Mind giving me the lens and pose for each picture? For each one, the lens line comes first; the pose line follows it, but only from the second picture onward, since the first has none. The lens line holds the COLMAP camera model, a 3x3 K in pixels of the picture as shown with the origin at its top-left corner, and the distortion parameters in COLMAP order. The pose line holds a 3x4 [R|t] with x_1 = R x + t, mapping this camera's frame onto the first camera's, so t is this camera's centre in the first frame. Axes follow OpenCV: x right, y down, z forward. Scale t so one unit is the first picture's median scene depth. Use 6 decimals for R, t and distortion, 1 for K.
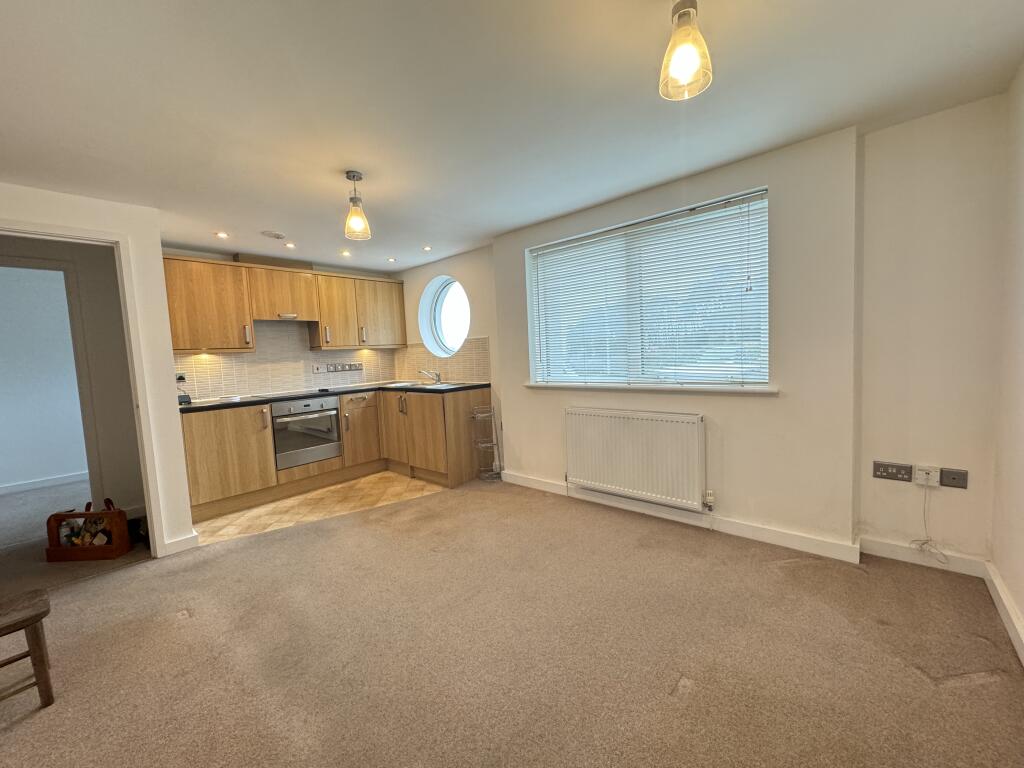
lens RADIAL K [[415.2, 0, 513.6], [0, 415.2, 384.3], [0, 0, 1]] dist [0.000559, -0.000005]
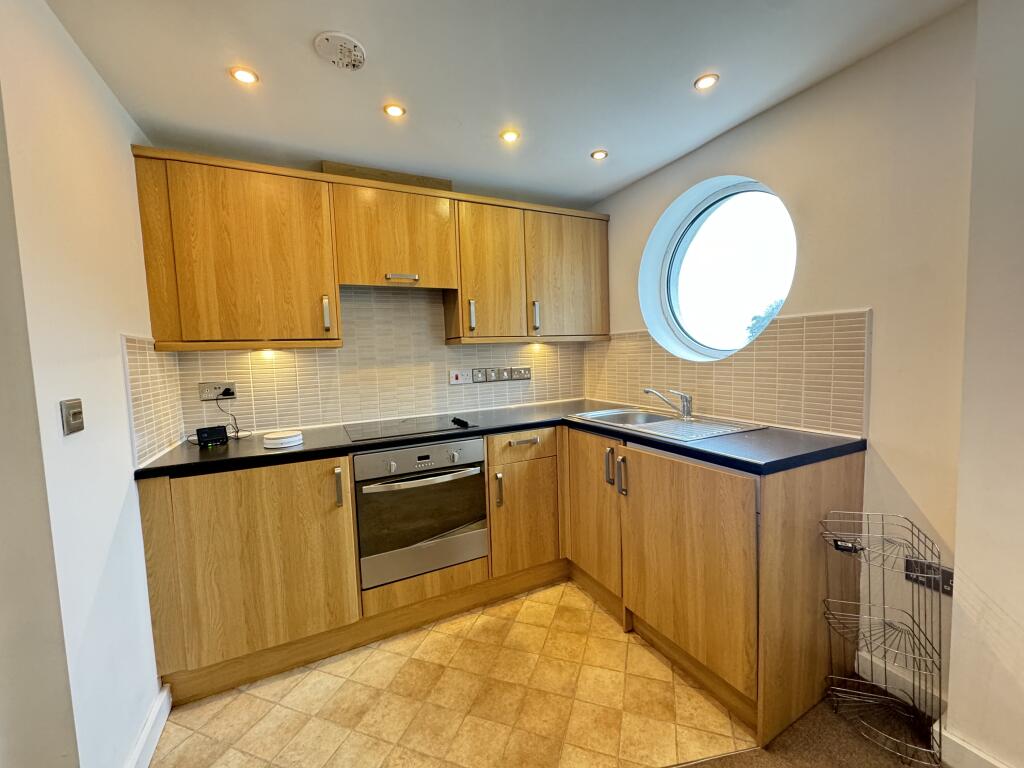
lens RADIAL K [[415.2, 0, 513.6], [0, 415.2, 384.3], [0, 0, 1]] dist [0.000559, -0.000005]
pose [[0.930199, 0.043370, -0.364485, -0.207815], [-0.037948, 0.999037, 0.022027, -0.046005], [0.365089, -0.006658, 0.930949, 0.539440]]
